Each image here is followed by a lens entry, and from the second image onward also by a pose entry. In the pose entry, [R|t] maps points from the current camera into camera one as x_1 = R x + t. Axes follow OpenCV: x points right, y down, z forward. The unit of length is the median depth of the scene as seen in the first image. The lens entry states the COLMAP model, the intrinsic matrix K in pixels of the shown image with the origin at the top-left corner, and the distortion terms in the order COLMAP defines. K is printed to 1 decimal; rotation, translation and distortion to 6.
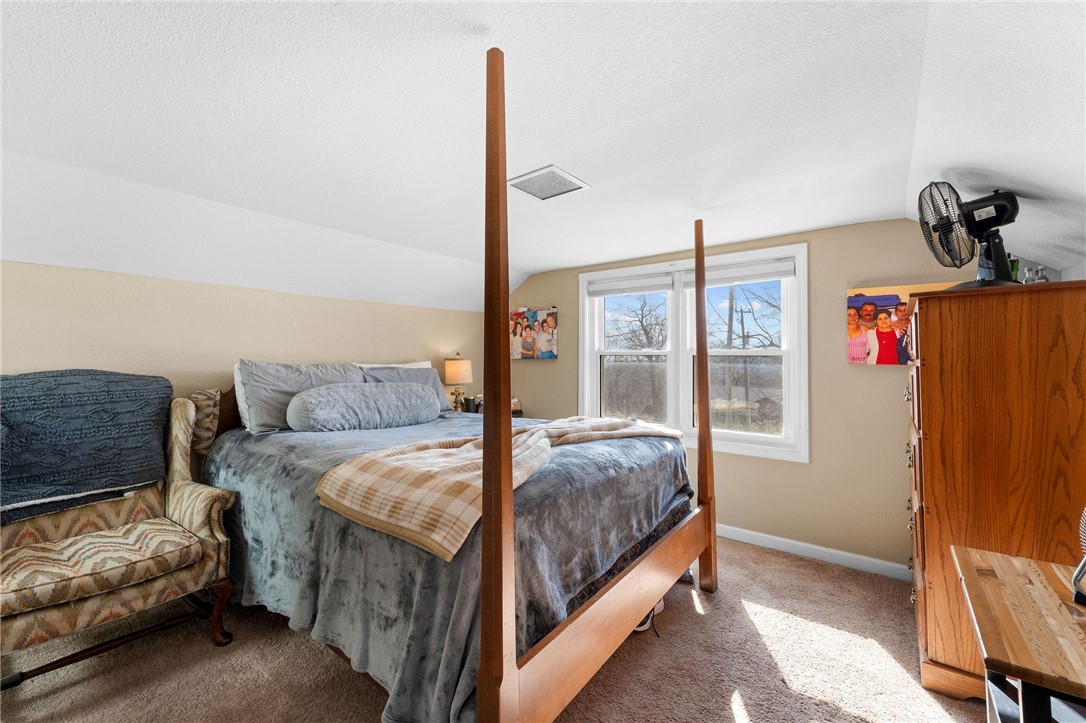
lens RADIAL K [[435.4, 0, 536.8], [0, 435.4, 353.8], [0, 0, 1]] dist [0.000161, 0.000210]
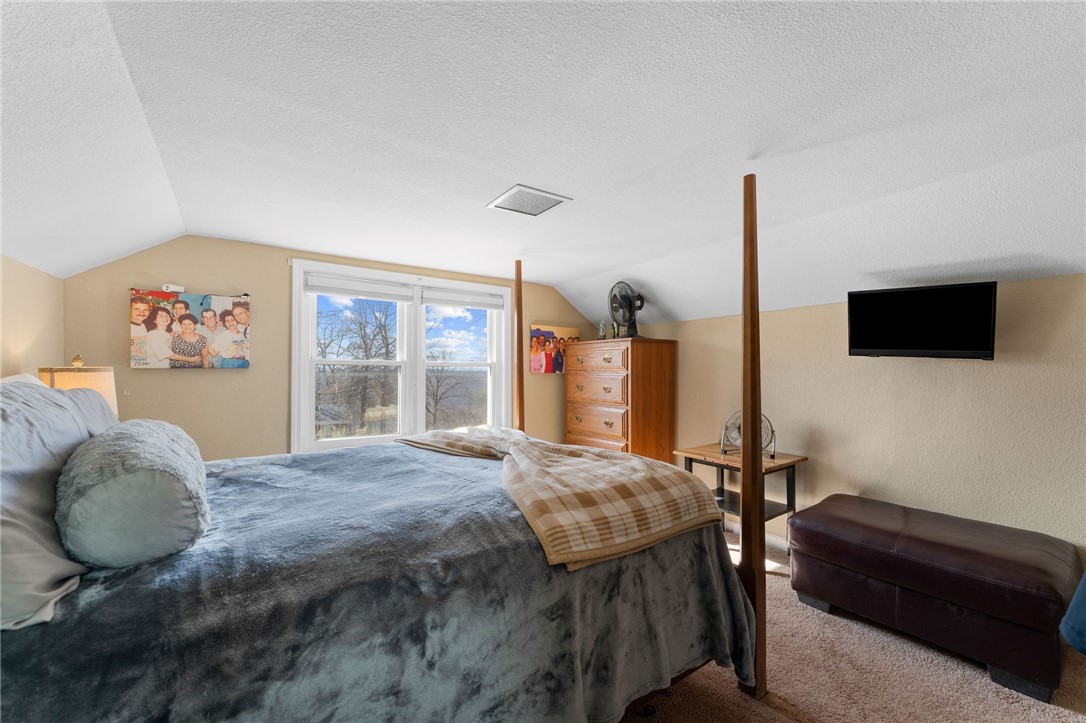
lens RADIAL K [[435.4, 0, 536.4], [0, 435.4, 366.5], [0, 0, 1]] dist [0.000161, 0.000210]
pose [[0.290633, 0.008505, 0.956797, -0.493124], [-0.012943, 0.999904, -0.004956, 0.005216], [-0.956747, -0.010944, 0.290715, 0.349410]]
